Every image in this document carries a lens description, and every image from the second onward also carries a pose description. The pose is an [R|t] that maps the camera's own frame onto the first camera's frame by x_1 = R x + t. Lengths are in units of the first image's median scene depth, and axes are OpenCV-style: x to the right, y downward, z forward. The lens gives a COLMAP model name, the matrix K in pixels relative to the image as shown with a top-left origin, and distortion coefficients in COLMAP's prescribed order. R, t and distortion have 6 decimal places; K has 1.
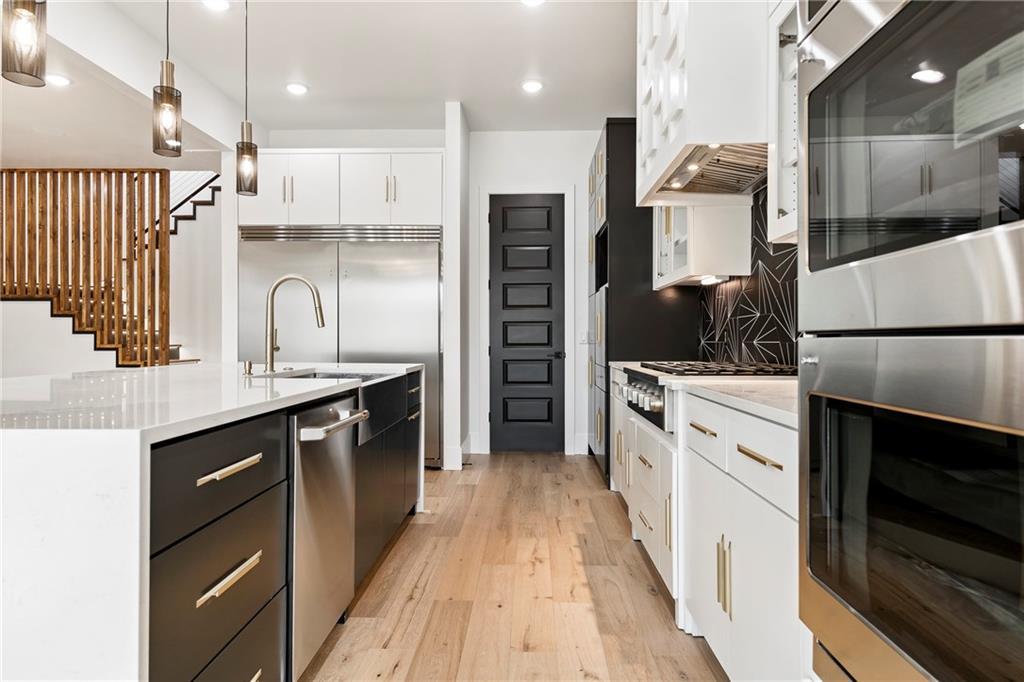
lens RADIAL K [[612.4, 0, 512.0], [0, 612.4, 341.0], [0, 0, 1]] dist [0.000345, -0.000552]
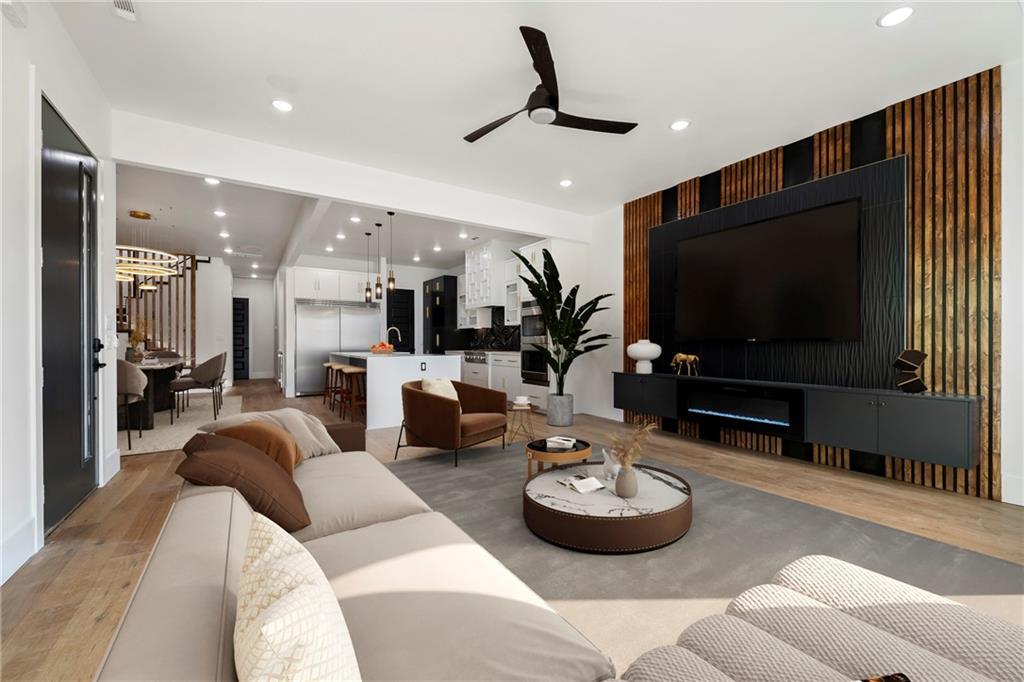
lens RADIAL K [[420.6, 0, 507.7], [0, 420.6, 345.2], [0, 0, 1]] dist [-0.000051, 0.000122]
pose [[0.831867, -0.002888, 0.554967, -0.731012], [0.002124, 0.999996, 0.002020, -0.000130], [-0.554970, -0.000501, 0.831870, -0.934043]]
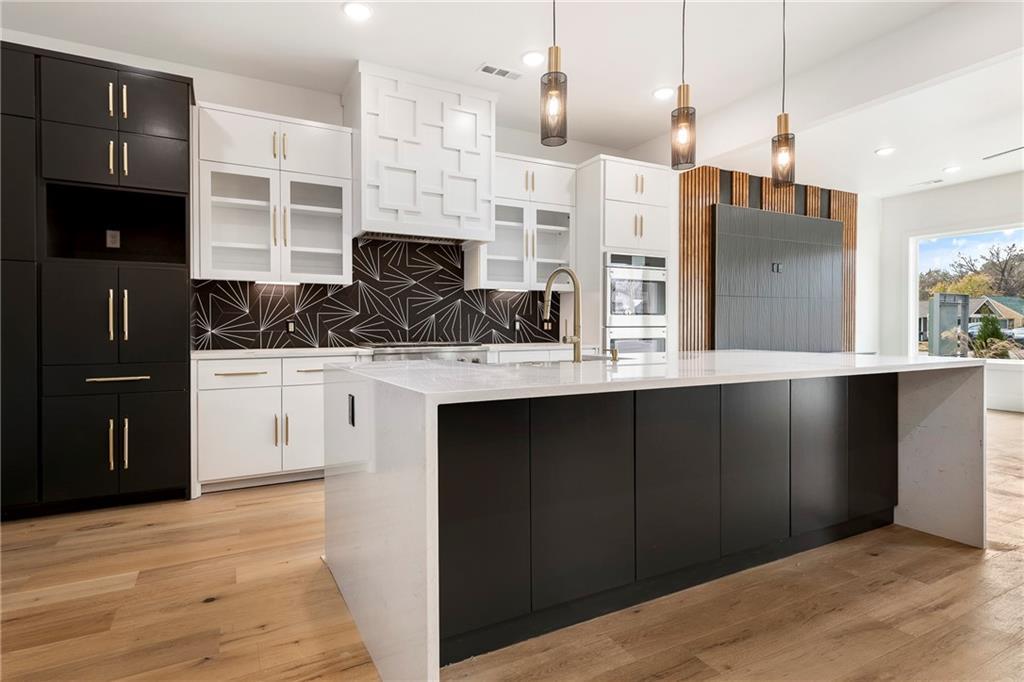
lens RADIAL K [[486.7, 0, 510.6], [0, 486.7, 331.2], [0, 0, 1]] dist [-0.003374, -0.000859]
pose [[-0.456964, -0.005763, 0.889467, -0.632673], [0.003661, 0.999958, 0.008359, -0.003571], [-0.889478, 0.007076, -0.456924, 0.845152]]
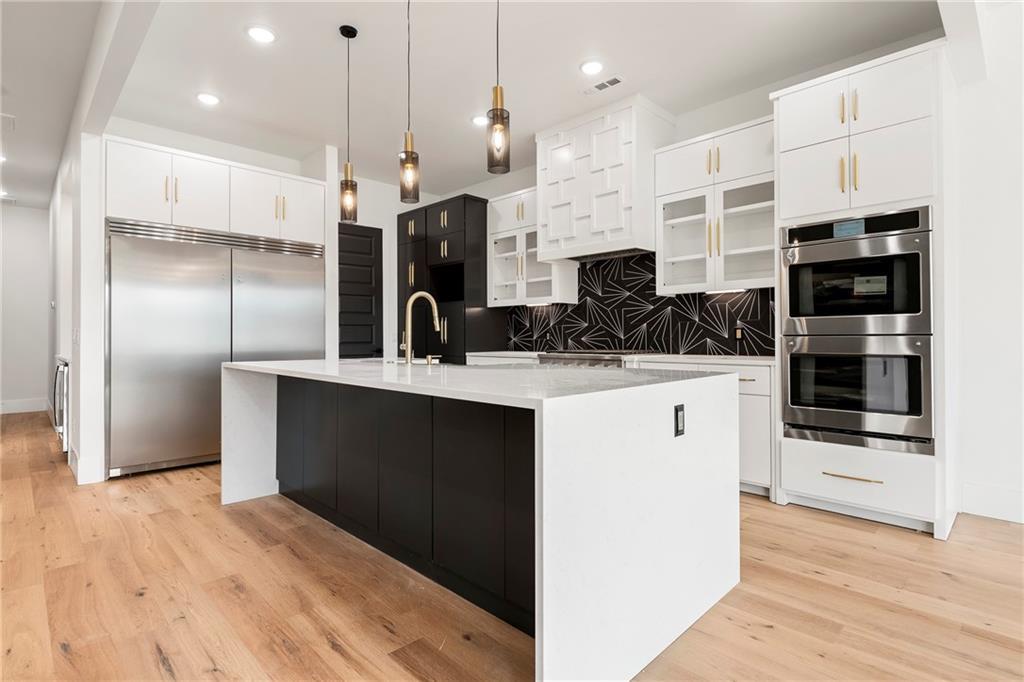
lens RADIAL K [[513.8, 0, 514.2], [0, 513.8, 331.5], [0, 0, 1]] dist [0.004819, 0.000225]
pose [[0.694432, 0.000379, 0.719558, -0.628661], [0.008919, 0.999919, -0.009134, -0.006104], [-0.719503, 0.012761, 0.694372, 0.031693]]
